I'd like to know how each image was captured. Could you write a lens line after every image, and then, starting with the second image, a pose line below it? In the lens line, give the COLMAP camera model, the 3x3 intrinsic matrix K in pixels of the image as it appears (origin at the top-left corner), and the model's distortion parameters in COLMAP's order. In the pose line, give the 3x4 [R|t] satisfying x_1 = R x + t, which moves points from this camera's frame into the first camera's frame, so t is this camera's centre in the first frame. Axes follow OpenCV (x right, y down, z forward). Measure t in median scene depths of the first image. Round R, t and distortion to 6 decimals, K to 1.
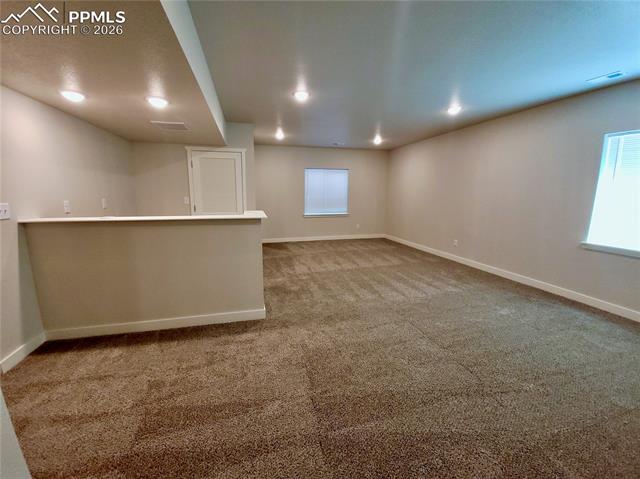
lens RADIAL K [[253.2, 0, 306.4], [0, 253.2, 235.2], [0, 0, 1]] dist [0.000885, -0.009353]
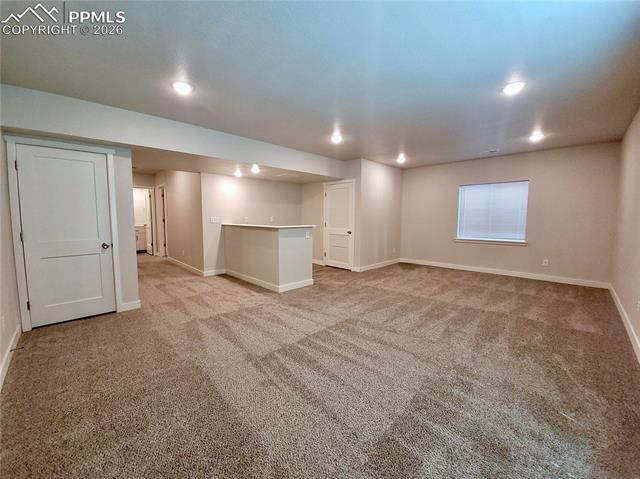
lens RADIAL K [[253.2, 0, 306.4], [0, 253.2, 235.2], [0, 0, 1]] dist [0.000885, -0.009353]
pose [[0.508177, 0.065182, -0.858782, 0.911812], [-0.140297, 0.990078, -0.007873, -0.024034], [0.849749, 0.124486, 0.512280, 0.221323]]
